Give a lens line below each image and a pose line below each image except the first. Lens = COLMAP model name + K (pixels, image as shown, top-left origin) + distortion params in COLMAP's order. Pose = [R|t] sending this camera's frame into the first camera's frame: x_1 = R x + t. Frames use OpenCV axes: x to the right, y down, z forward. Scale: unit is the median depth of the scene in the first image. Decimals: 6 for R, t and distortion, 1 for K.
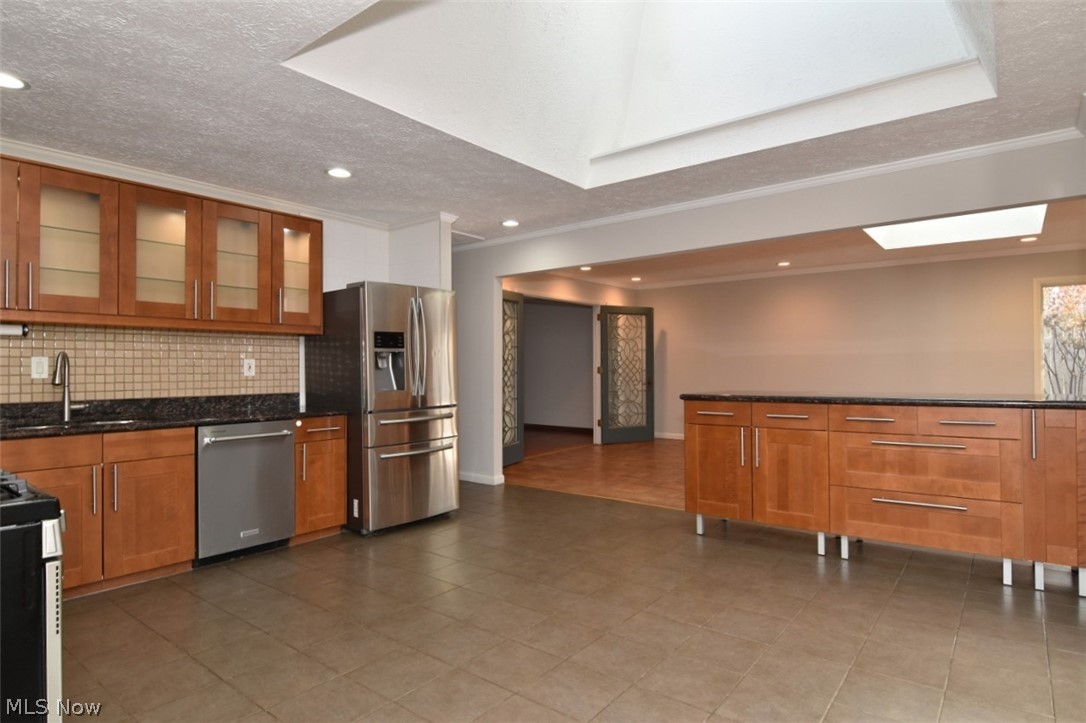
lens RADIAL K [[600.8, 0, 543.0], [0, 600.8, 361.5], [0, 0, 1]] dist [-0.001806, -0.000628]
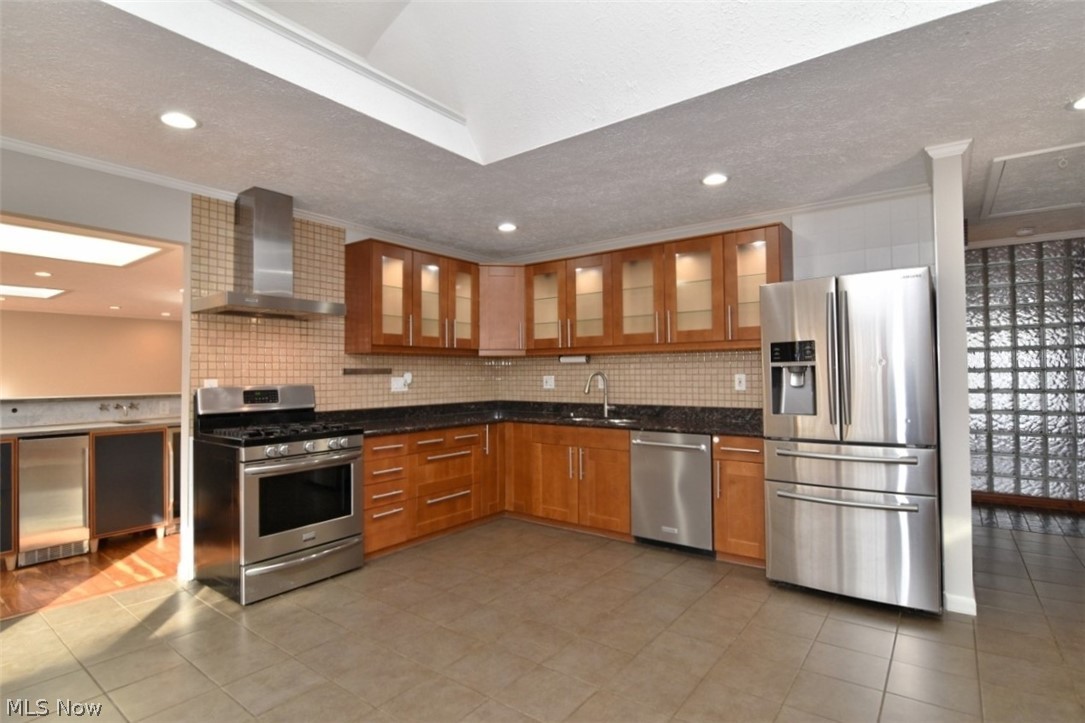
lens RADIAL K [[544.0, 0, 549.1], [0, 544.0, 361.2], [0, 0, 1]] dist [-0.000997, -0.000575]
pose [[0.023625, -0.019572, -0.999529, 0.510014], [0.017360, 0.999666, -0.019164, -0.015896], [0.999570, -0.016899, 0.023957, 0.714848]]
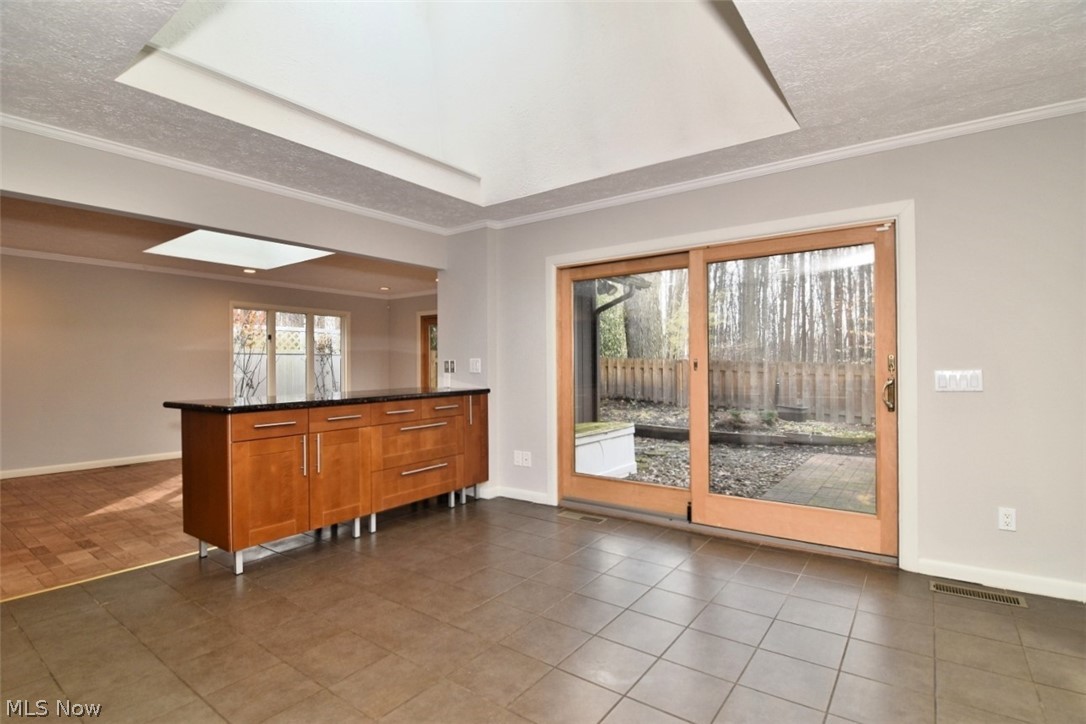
lens RADIAL K [[530.7, 0, 540.0], [0, 530.7, 363.0], [0, 0, 1]] dist [-0.009545, -0.001388]
pose [[-0.025272, 0.010036, 0.999630, -0.514499], [-0.001285, 0.999948, -0.010071, 0.003248], [-0.999680, -0.001539, -0.025258, 0.643496]]
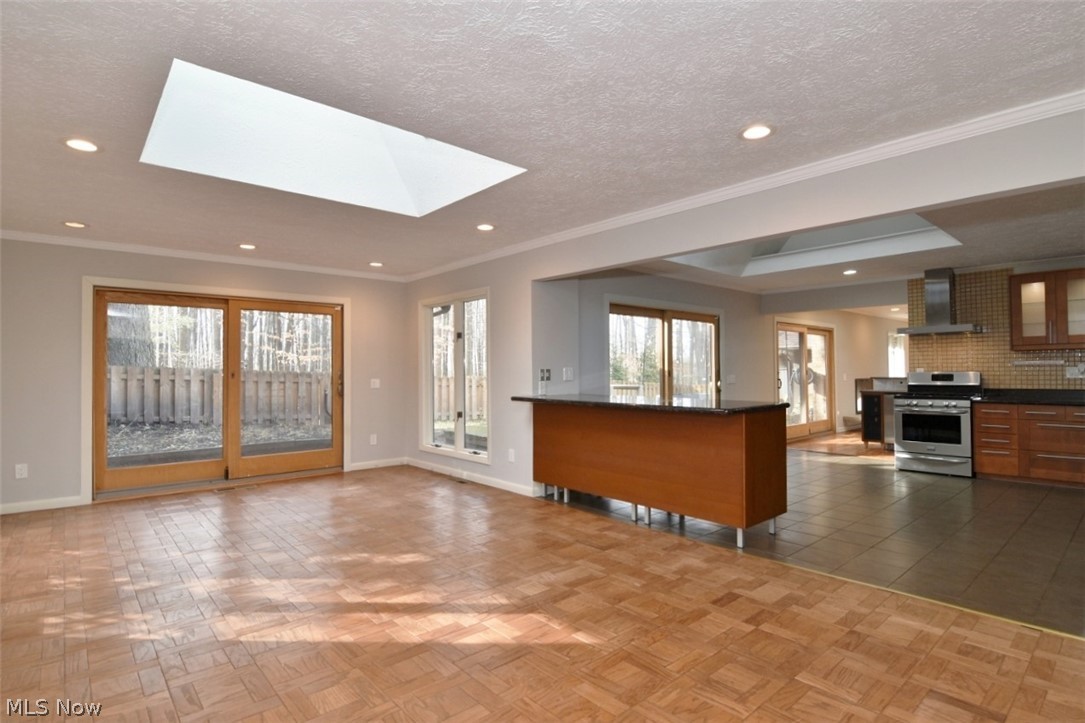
lens RADIAL K [[543.6, 0, 544.6], [0, 543.6, 363.2], [0, 0, 1]] dist [-0.021944, -0.001357]
pose [[-0.982121, 0.013851, 0.187739, 0.493989], [0.008749, 0.999570, -0.027977, 0.008873], [-0.188046, -0.025834, -0.981820, 2.138841]]
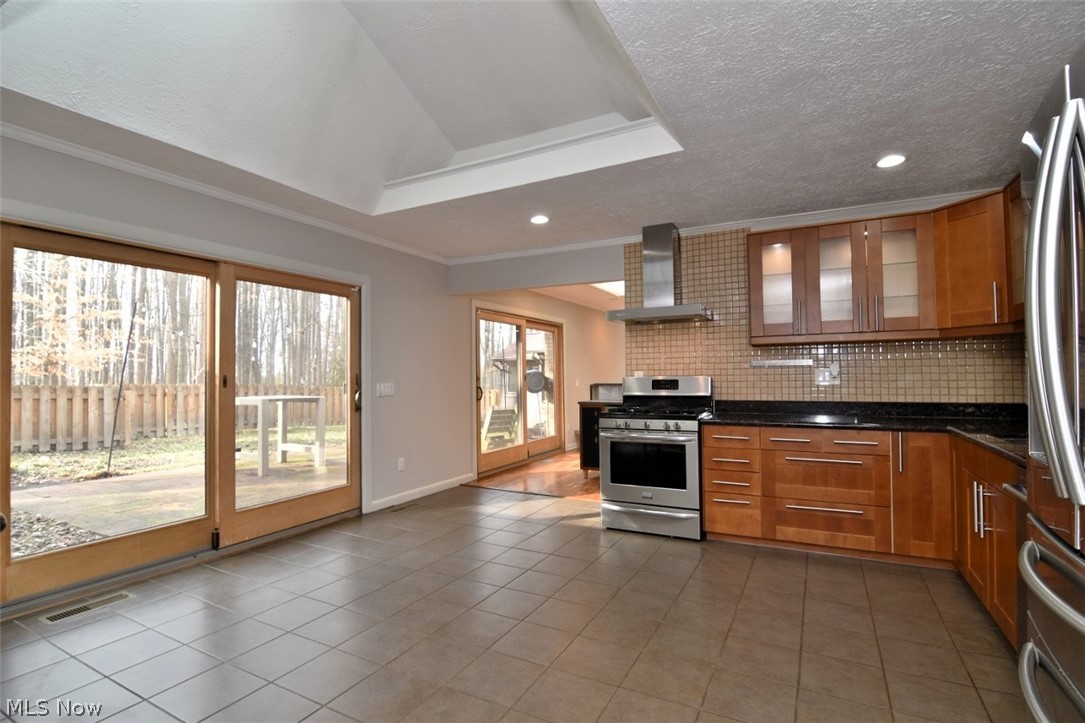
lens RADIAL K [[530.2, 0, 539.6], [0, 530.2, 362.5], [0, 0, 1]] dist [-0.009545, -0.001388]
pose [[-0.984630, 0.009568, -0.174391, 0.051957], [0.016075, 0.999225, -0.035939, 0.006330], [0.173912, -0.038190, -0.984020, 1.331668]]
